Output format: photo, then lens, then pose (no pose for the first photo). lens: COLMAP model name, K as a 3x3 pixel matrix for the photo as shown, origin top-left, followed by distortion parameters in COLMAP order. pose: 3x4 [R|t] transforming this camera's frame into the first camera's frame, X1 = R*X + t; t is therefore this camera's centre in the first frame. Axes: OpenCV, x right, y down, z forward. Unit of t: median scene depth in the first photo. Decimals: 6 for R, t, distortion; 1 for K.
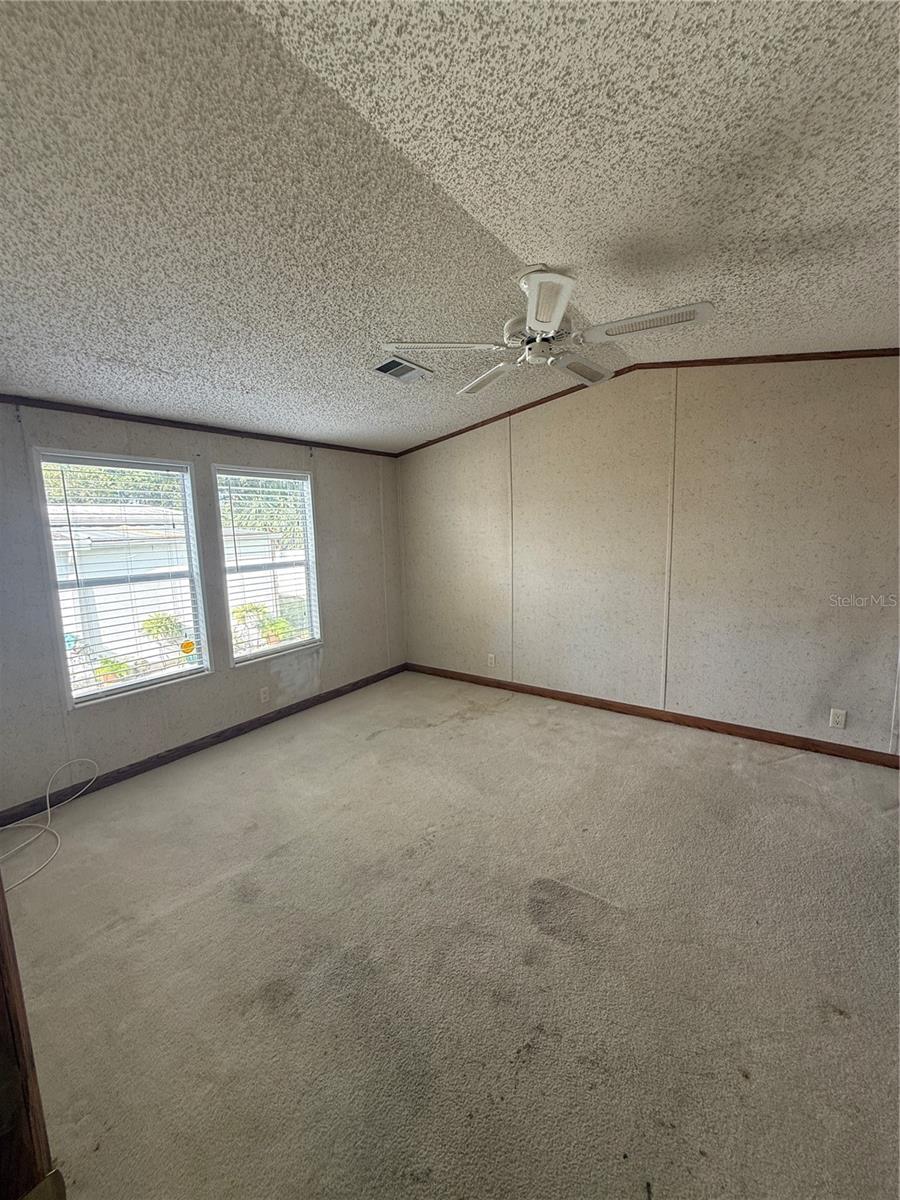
lens RADIAL K [[480.2, 0, 450.4], [0, 480.2, 595.3], [0, 0, 1]] dist [0.001581, -0.000016]
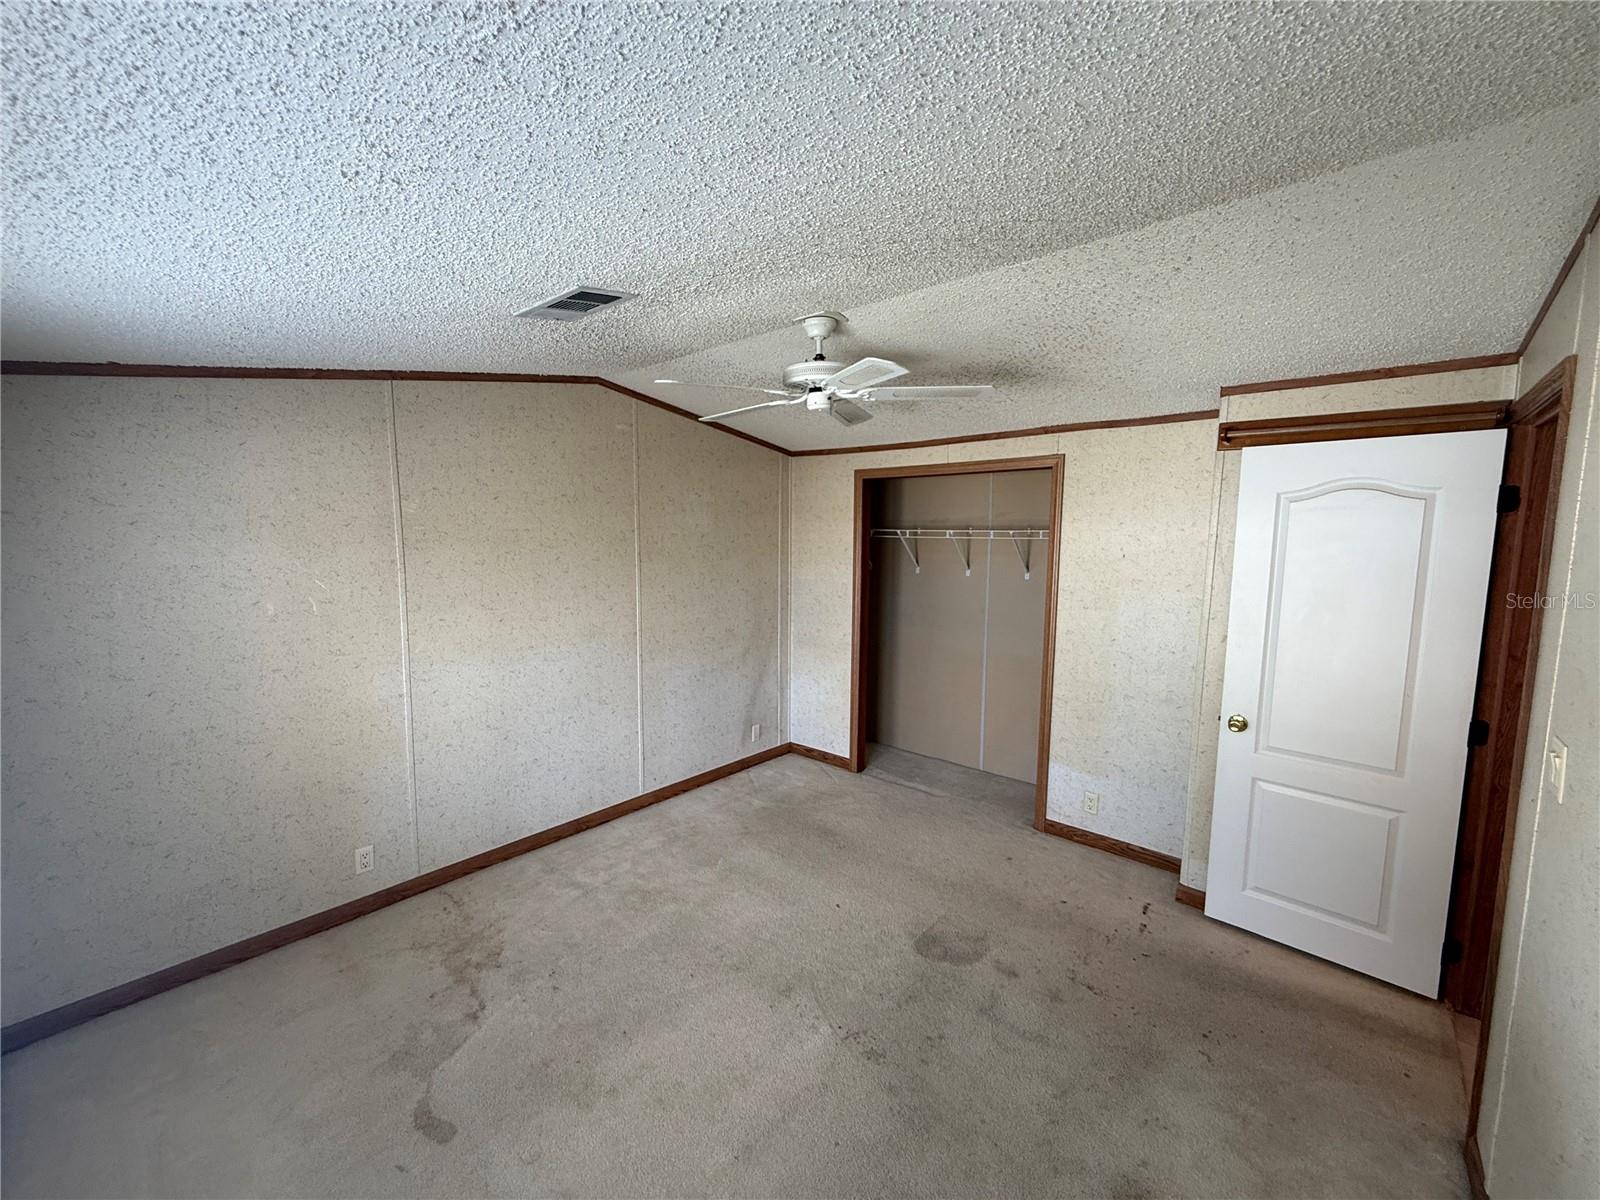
lens RADIAL K [[640.3, 0, 793.2], [0, 640.3, 600.0], [0, 0, 1]] dist [0.001581, -0.000016]
pose [[0.091305, -0.076392, 0.992889, -0.944652], [0.134237, 0.988897, 0.063740, -0.202976], [-0.986734, 0.127463, 0.100546, 0.889902]]
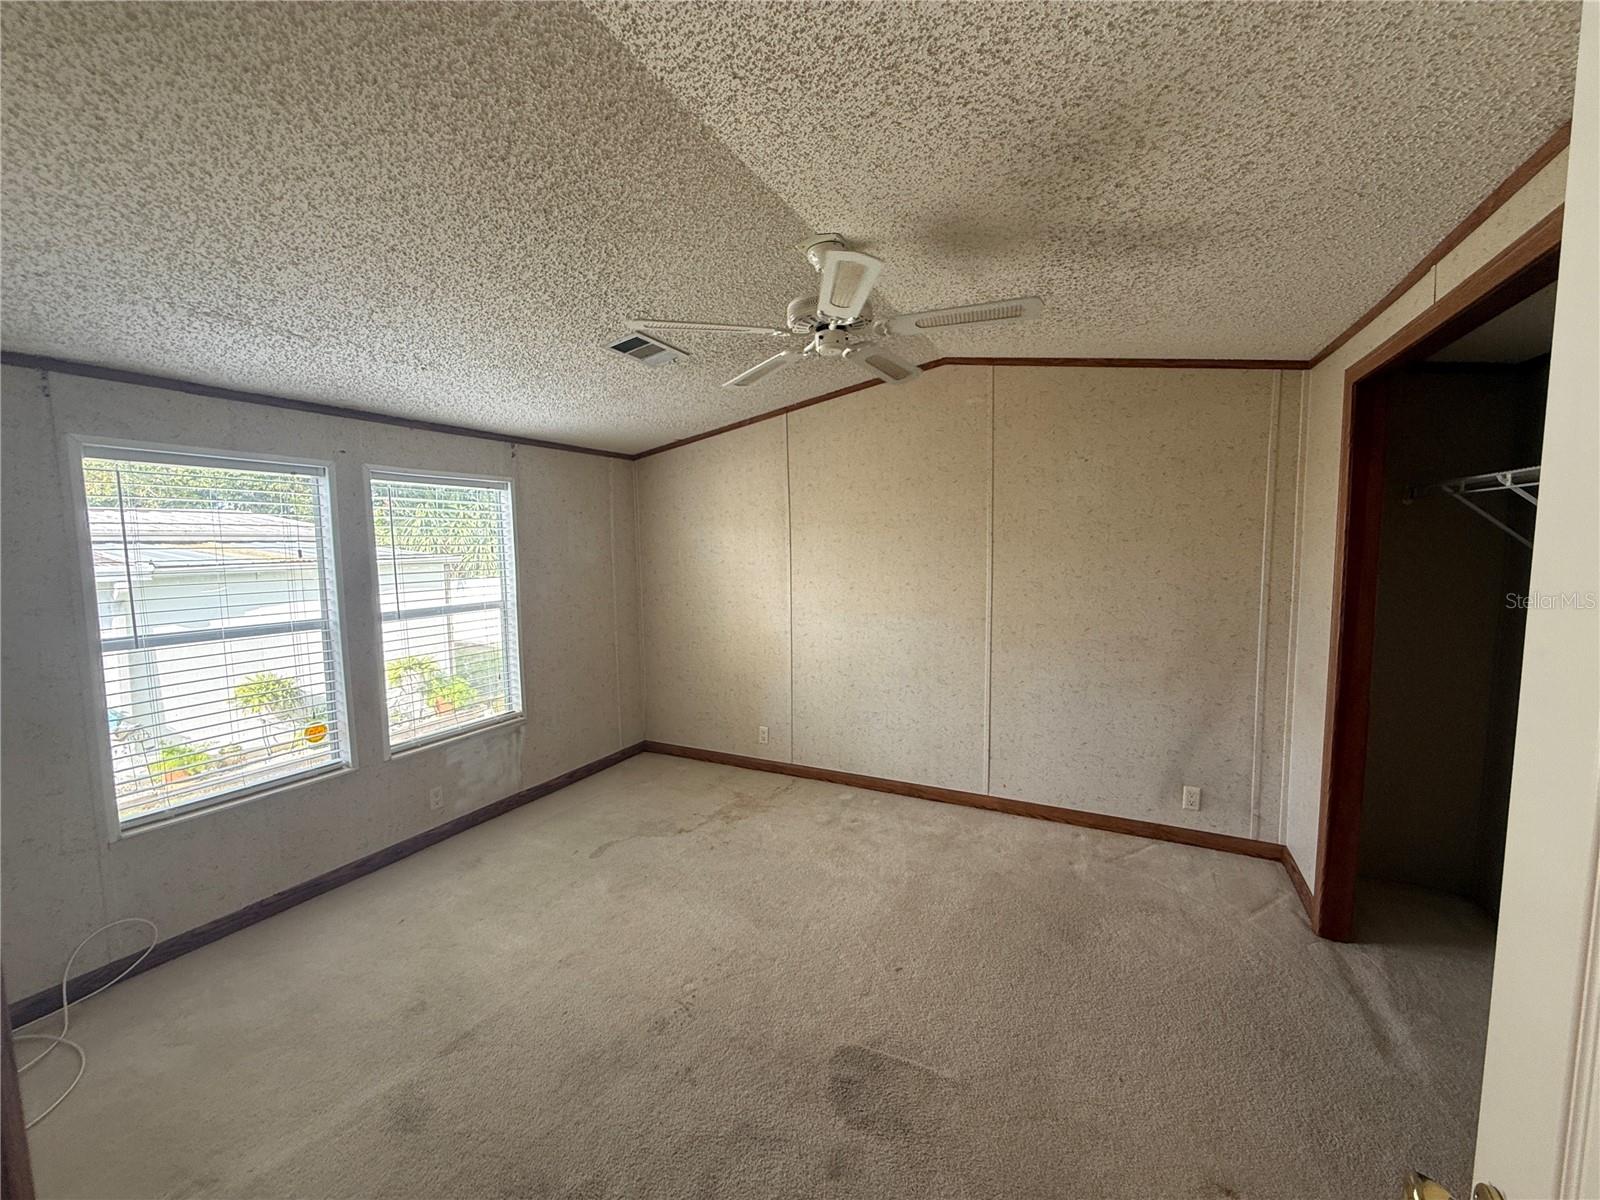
lens RADIAL K [[640.3, 0, 794.4], [0, 640.3, 600.8], [0, 0, 1]] dist [0.001581, -0.000016]
pose [[0.988903, -0.000196, 0.148564, -0.027623], [0.008619, 0.998390, -0.056056, -0.028325], [-0.148314, 0.056715, 0.987313, 0.010227]]
